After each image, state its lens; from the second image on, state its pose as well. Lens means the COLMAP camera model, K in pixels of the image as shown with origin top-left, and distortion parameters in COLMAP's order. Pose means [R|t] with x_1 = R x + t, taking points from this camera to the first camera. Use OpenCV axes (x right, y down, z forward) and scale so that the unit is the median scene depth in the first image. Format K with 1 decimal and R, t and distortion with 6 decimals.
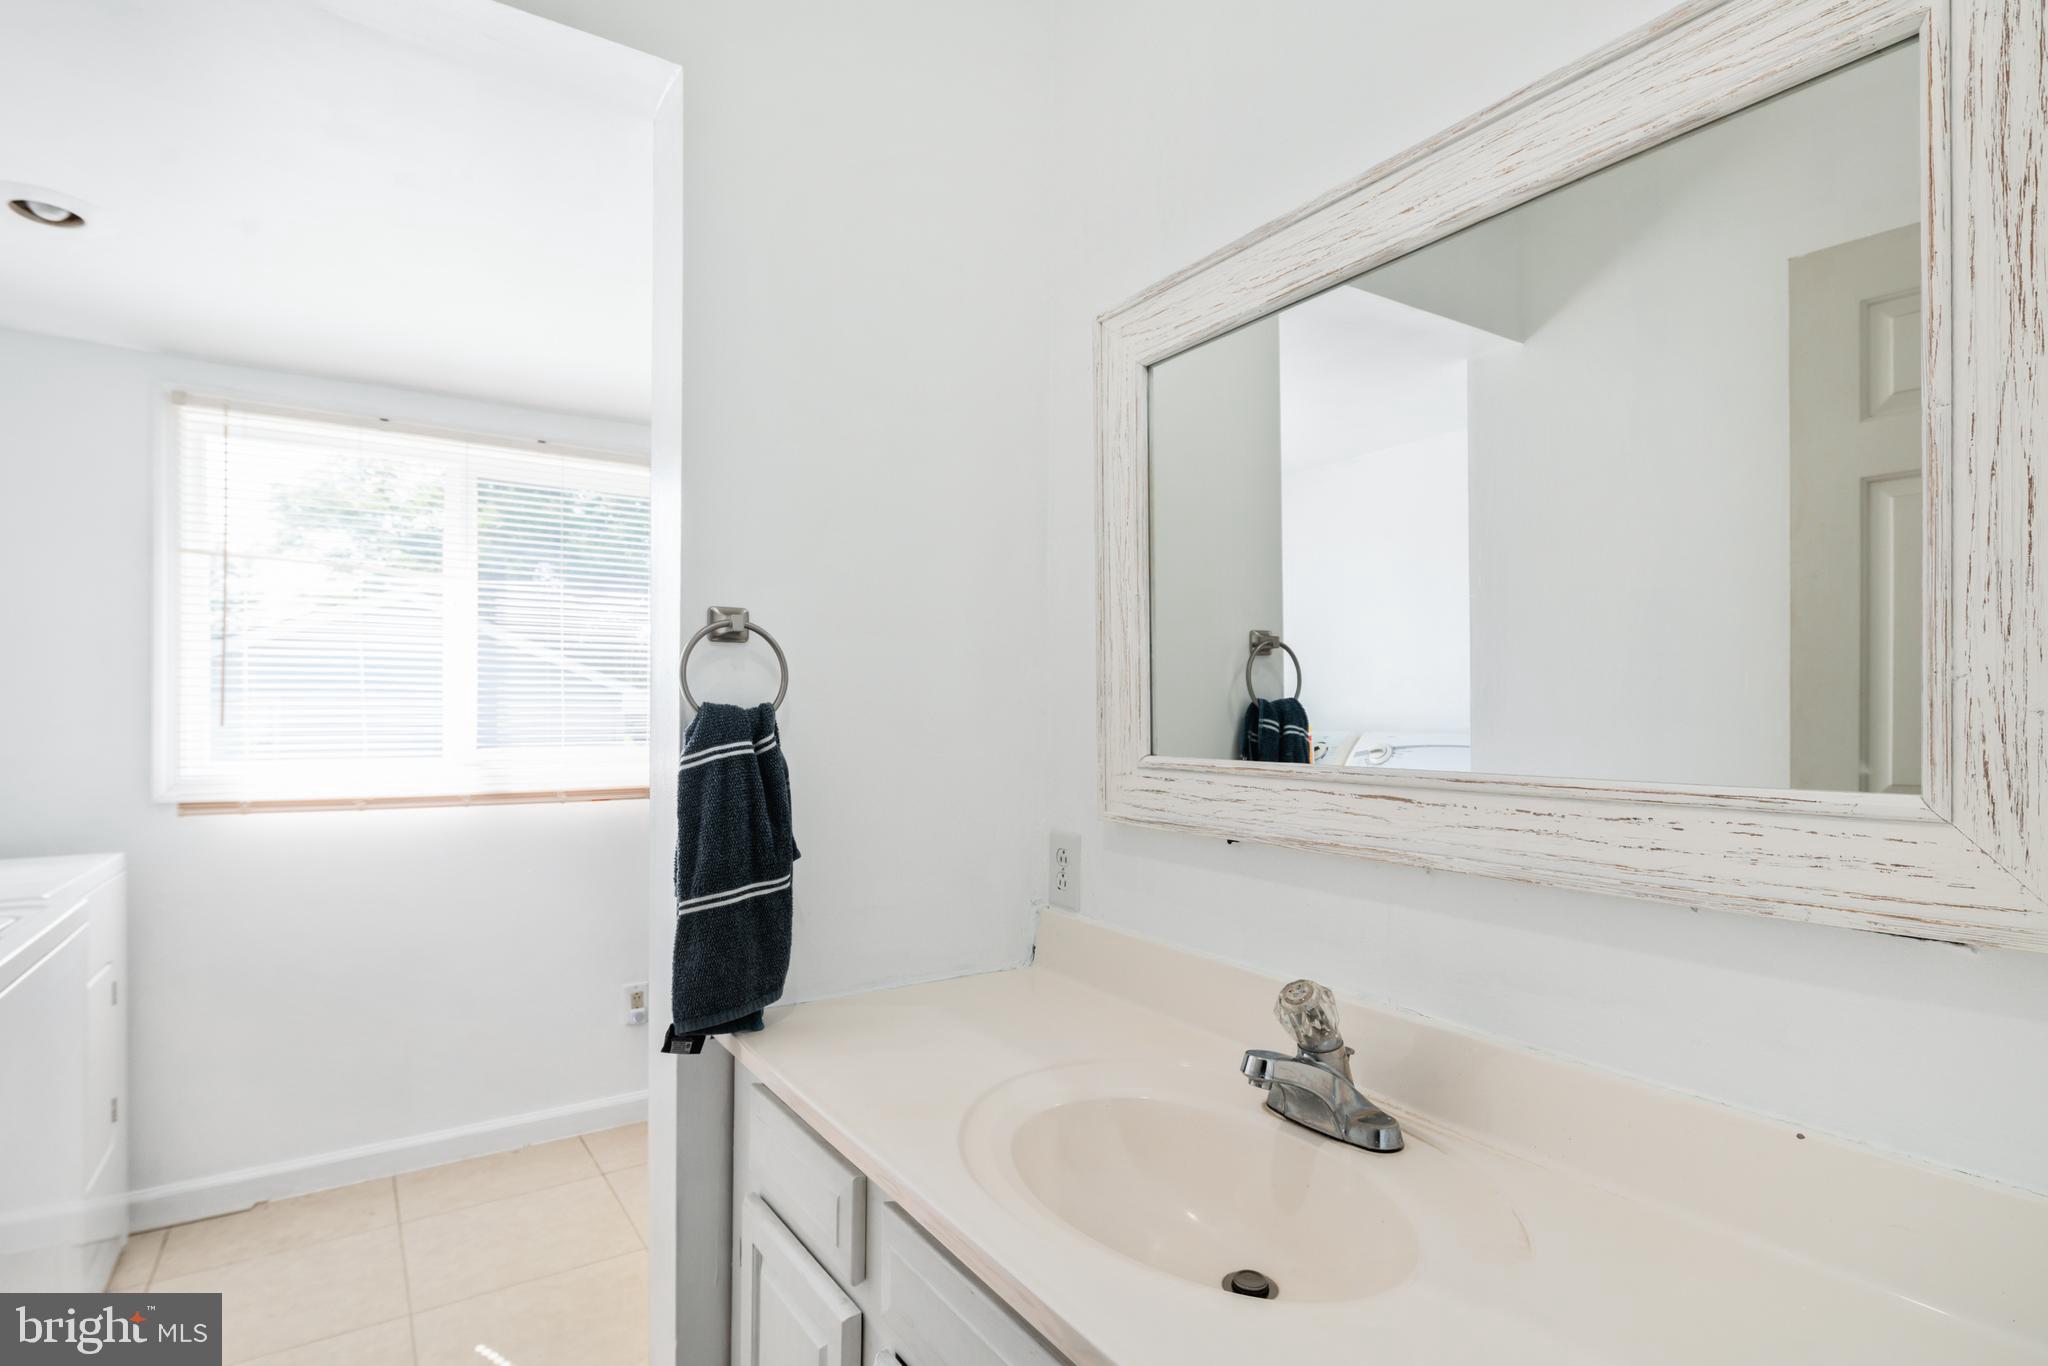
lens RADIAL K [[1028.0, 0, 1030.3], [0, 1028.0, 702.7], [0, 0, 1]] dist [-0.000709, -0.000649]
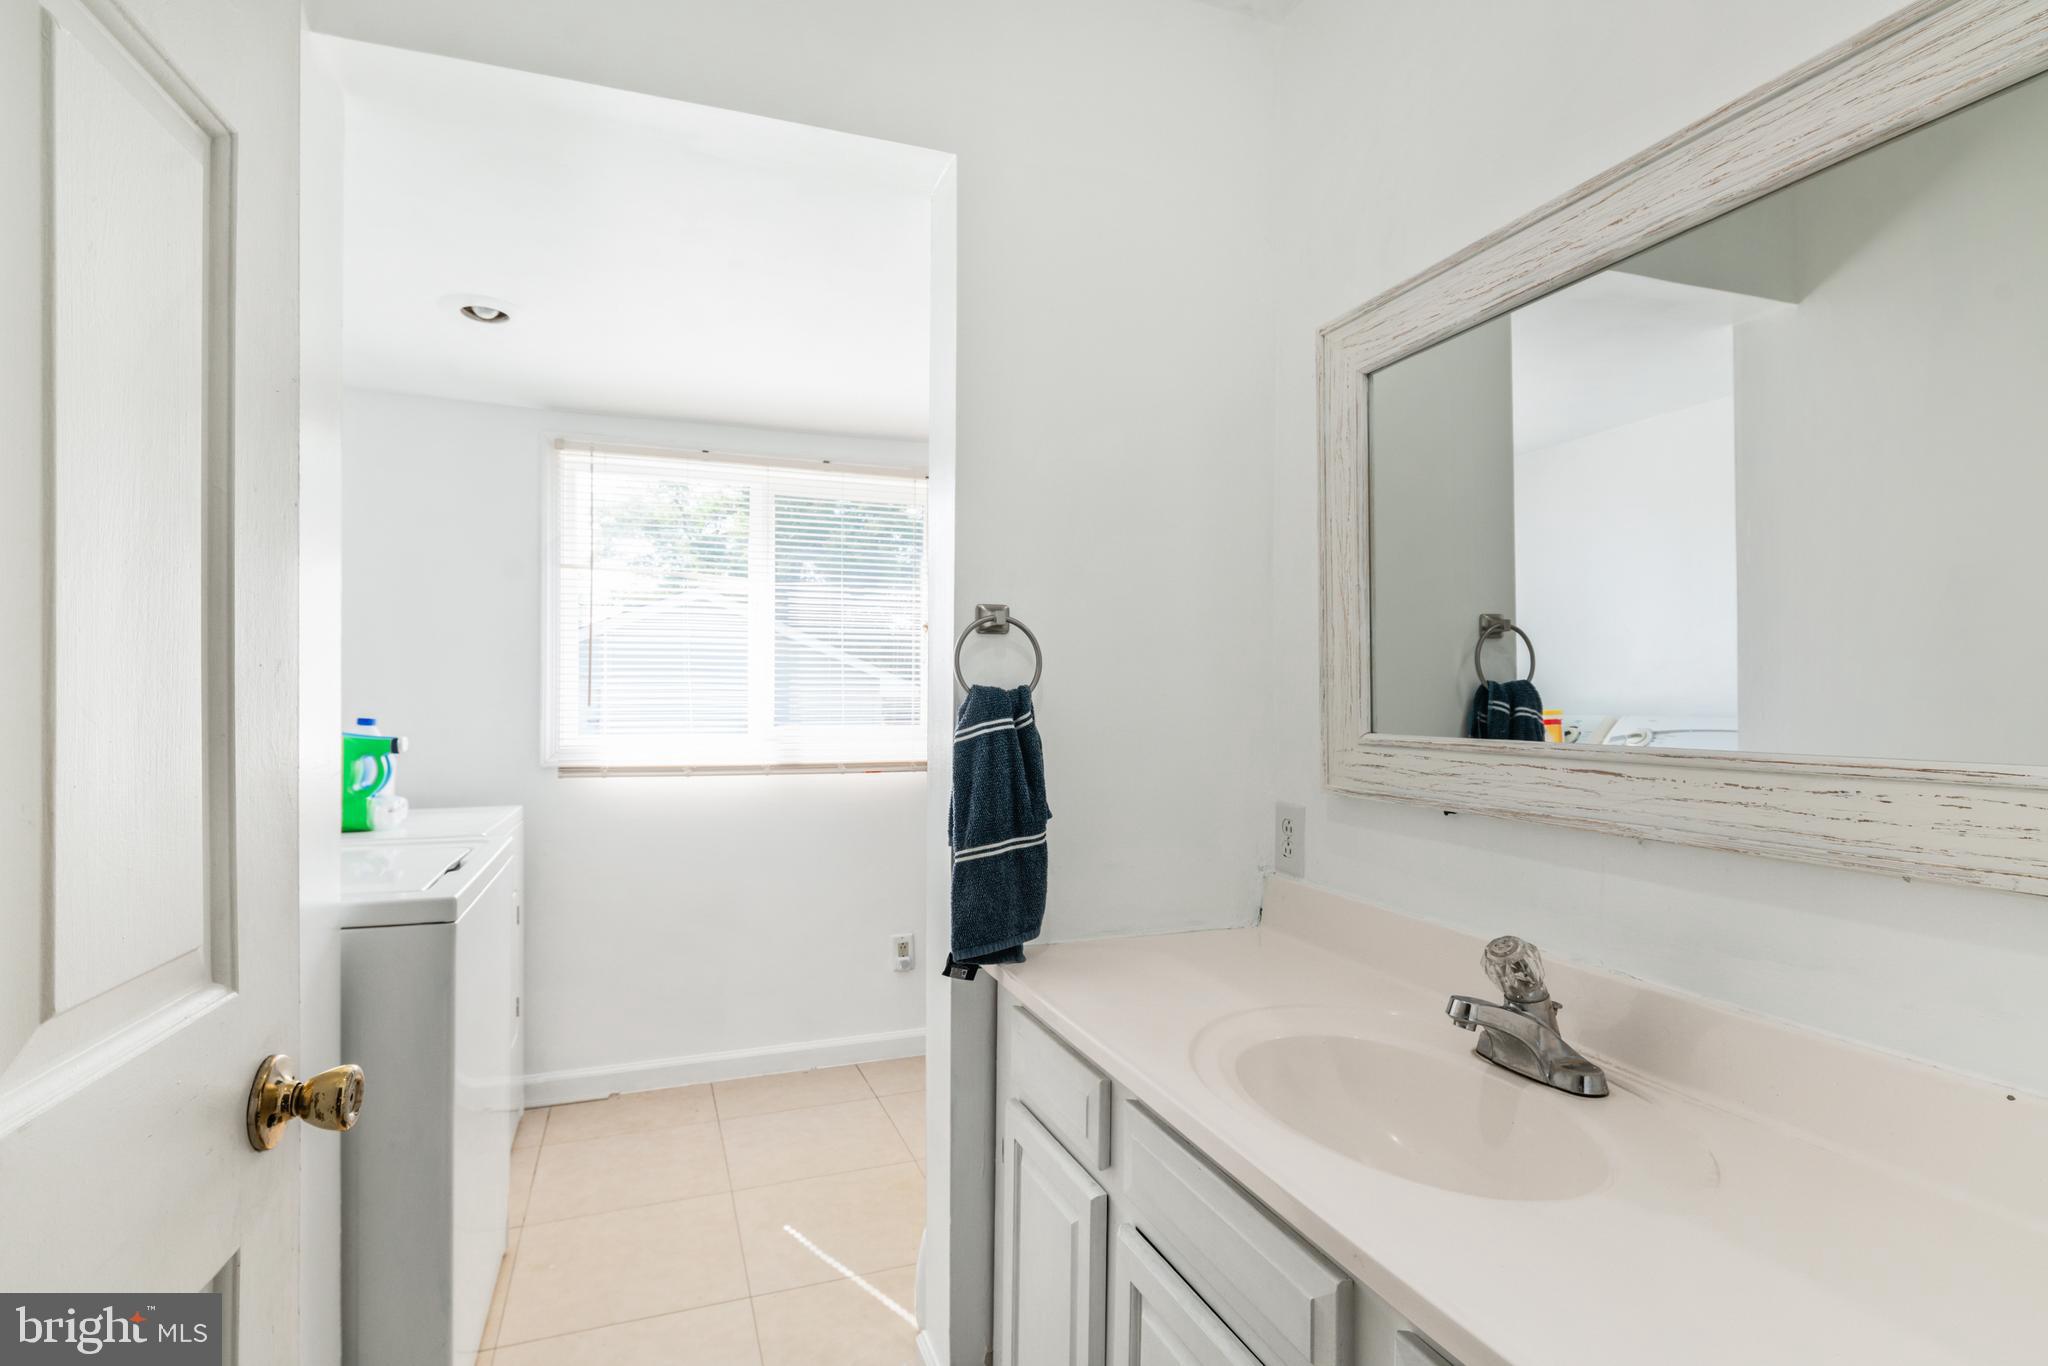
lens RADIAL K [[1014.2, 0, 989.3], [0, 1014.2, 695.2], [0, 0, 1]] dist [-0.001697, -0.000661]
pose [[0.964283, 0.000836, -0.264873, 0.012556], [0.001091, 0.999974, 0.007126, 0.003368], [0.264873, -0.007161, 0.964257, -0.137677]]
